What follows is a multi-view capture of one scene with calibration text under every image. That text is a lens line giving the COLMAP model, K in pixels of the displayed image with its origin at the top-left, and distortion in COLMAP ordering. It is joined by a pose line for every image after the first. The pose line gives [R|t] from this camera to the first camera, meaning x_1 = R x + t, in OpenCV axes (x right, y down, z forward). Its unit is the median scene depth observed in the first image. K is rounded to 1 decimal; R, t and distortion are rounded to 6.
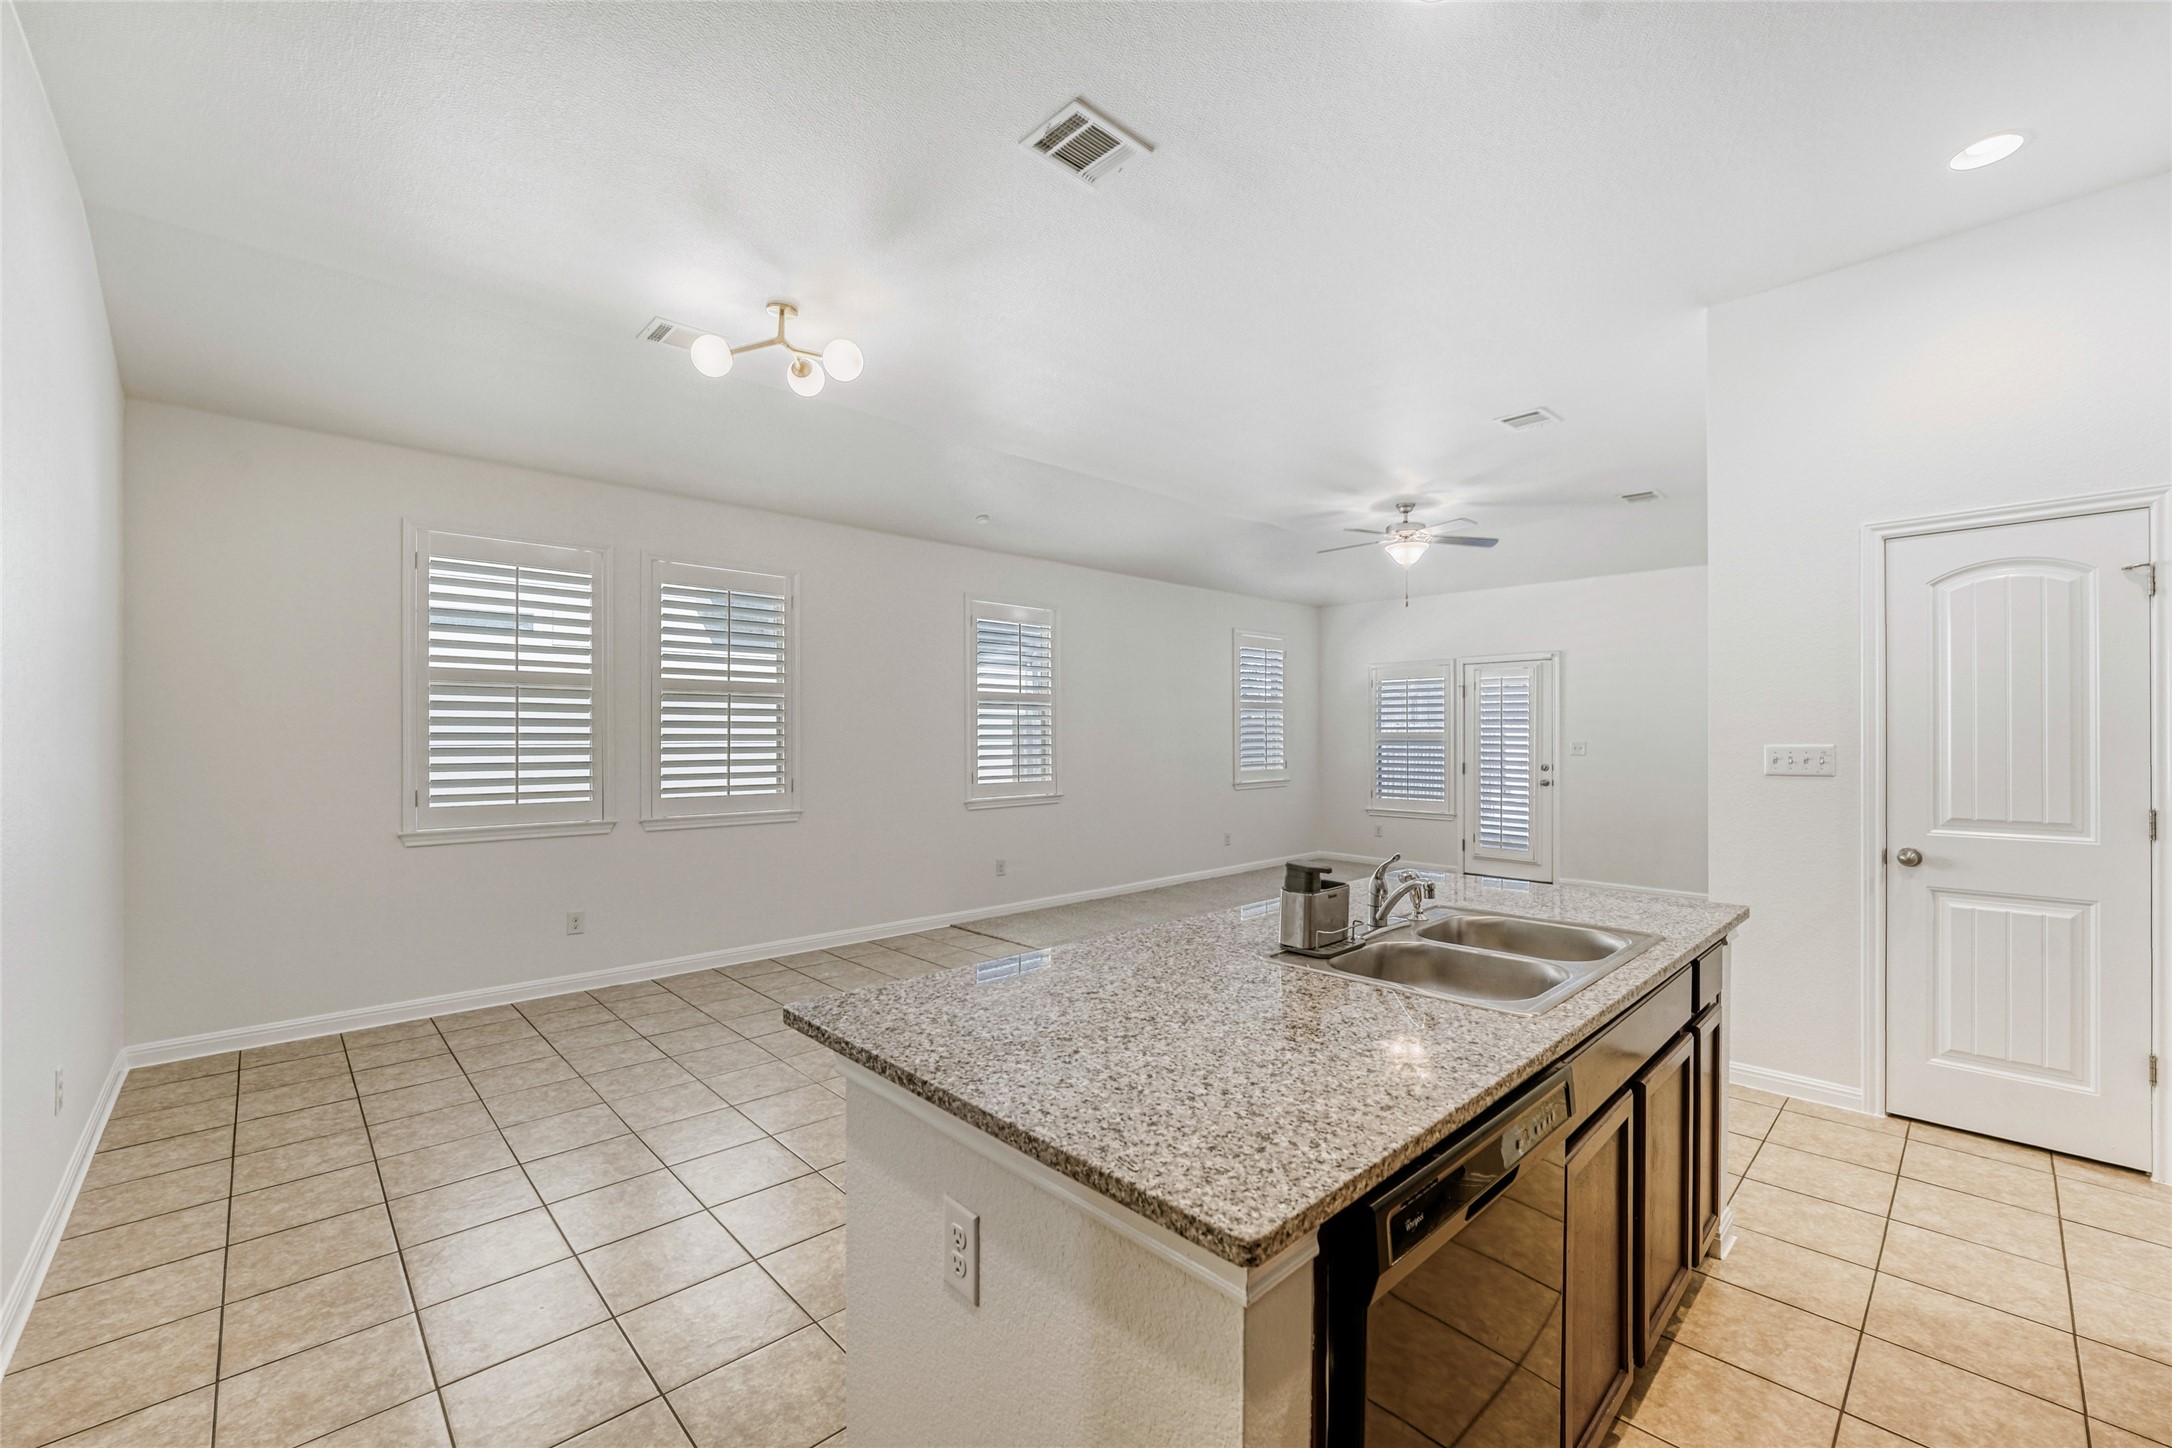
lens RADIAL K [[885.7, 0, 1086.0], [0, 885.7, 724.0], [0, 0, 1]] dist [-0.014119, -0.000008]
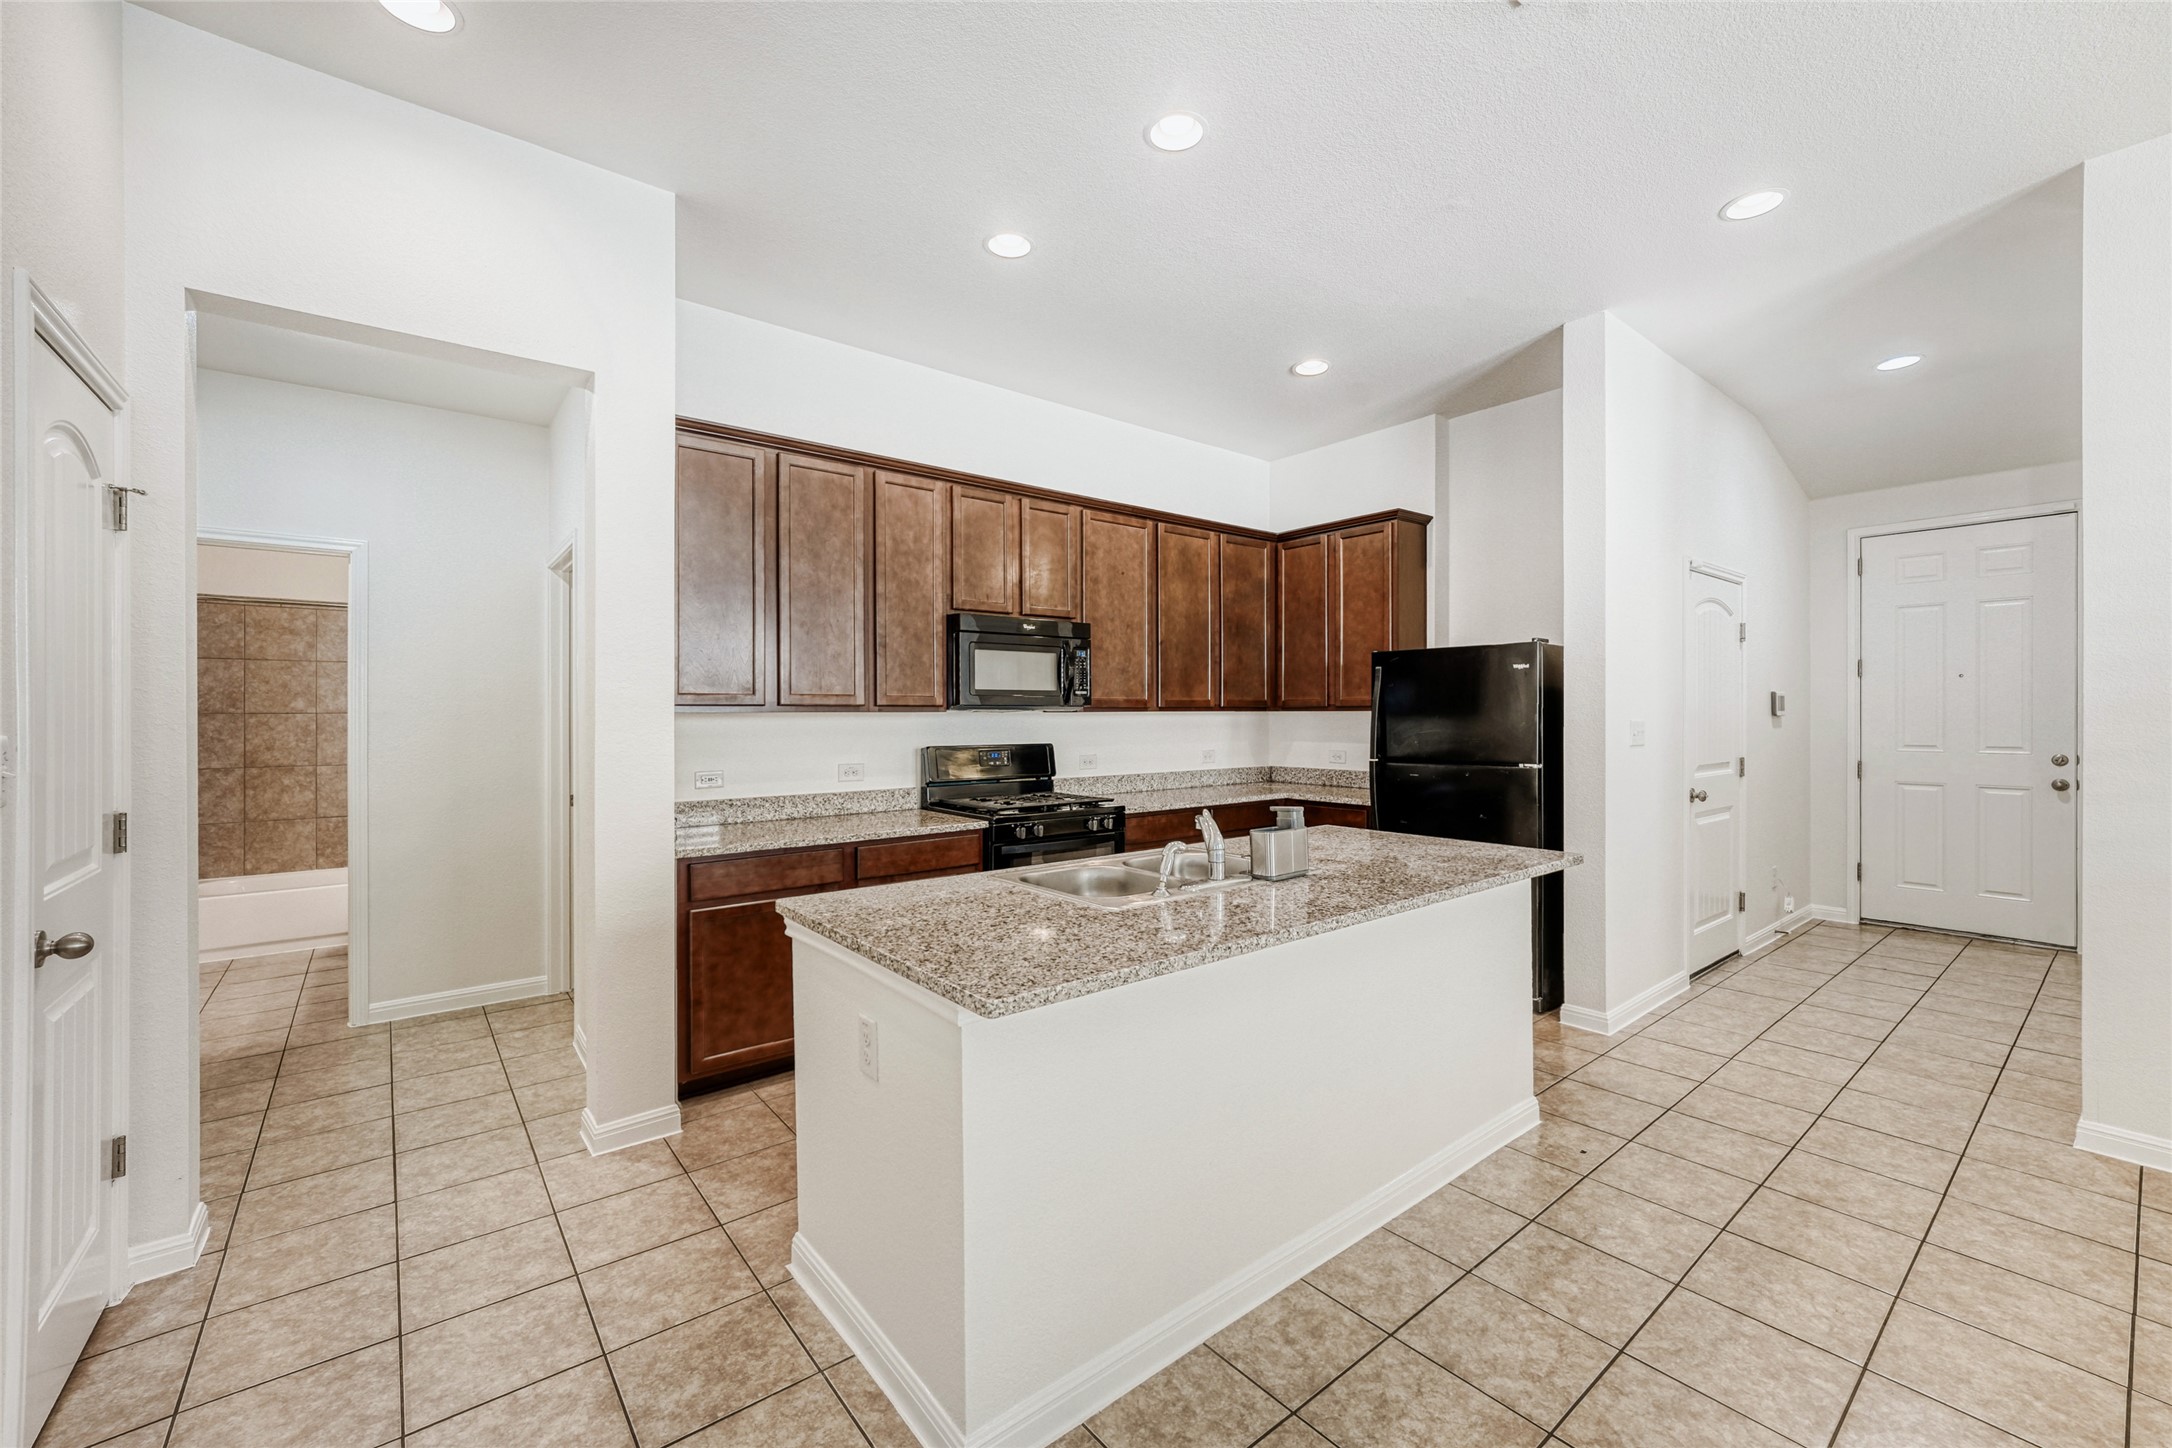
lens RADIAL K [[873.5, 0, 1086.0], [0, 873.5, 724.0], [0, 0, 1]] dist [-0.001300, 0.000099]
pose [[-0.996919, 0.002963, 0.078383, 0.308082], [0.002788, 0.999993, -0.002339, 0.022312], [-0.078389, -0.002113, -0.996921, 1.601980]]
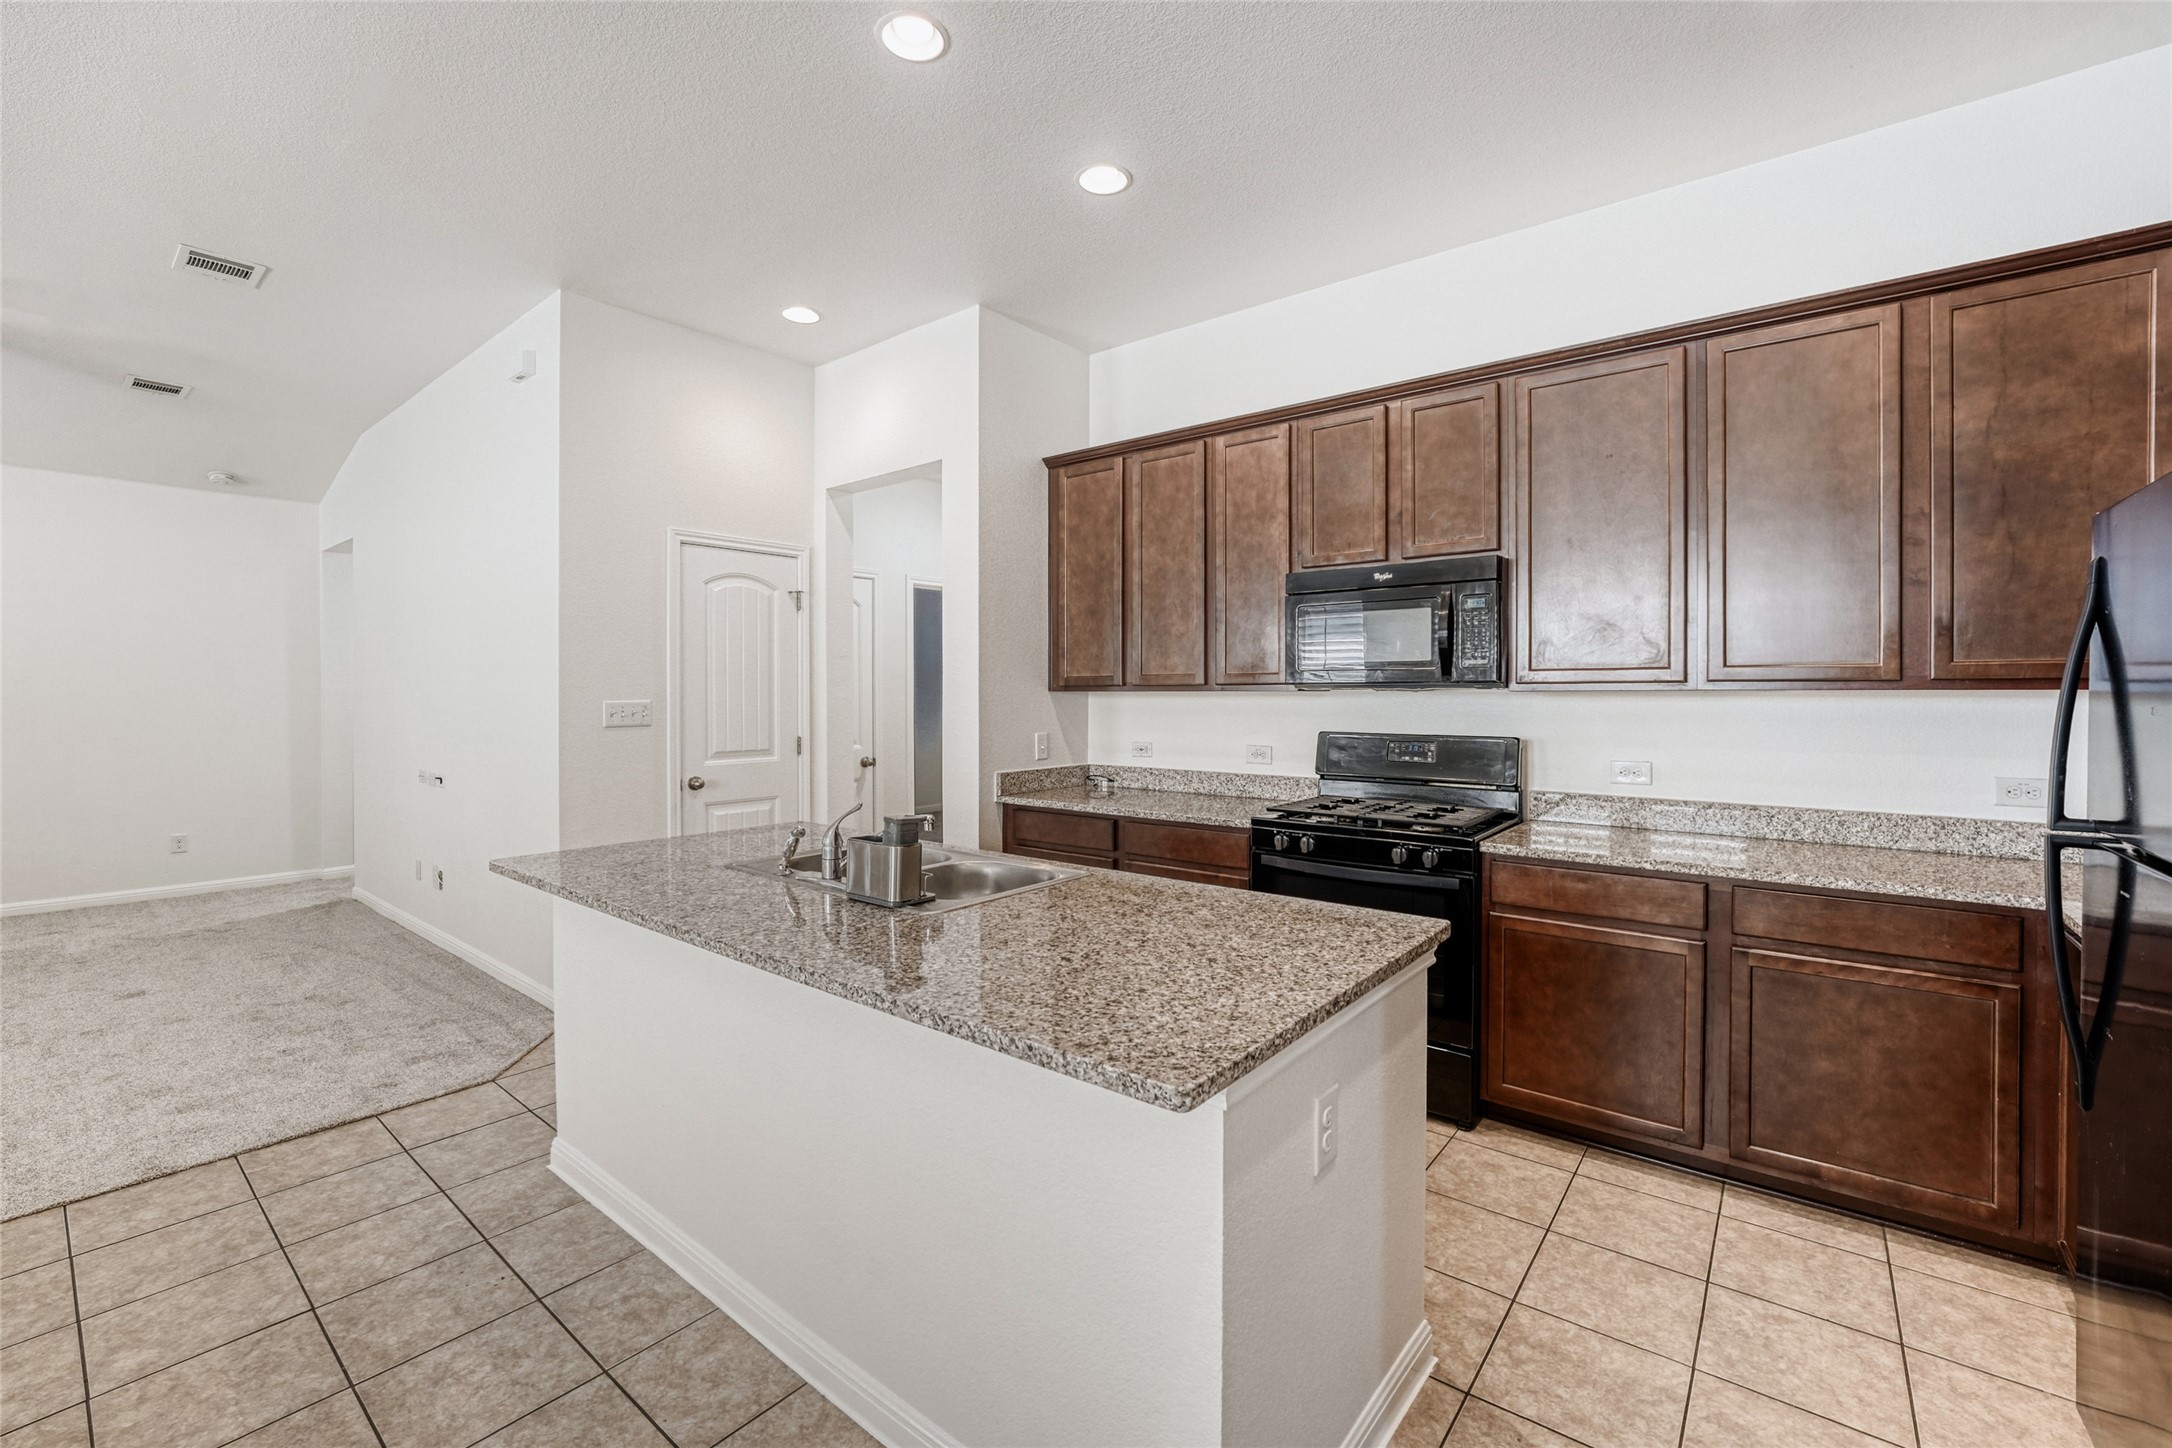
lens RADIAL K [[900.6, 0, 1085.6], [0, 900.6, 701.4], [0, 0, 1]] dist [-0.011658, 0.000249]
pose [[-0.133416, -0.007363, 0.991033, -0.557571], [-0.014304, 0.999883, 0.005504, 0.010580], [-0.990957, -0.013441, -0.133506, 0.644799]]
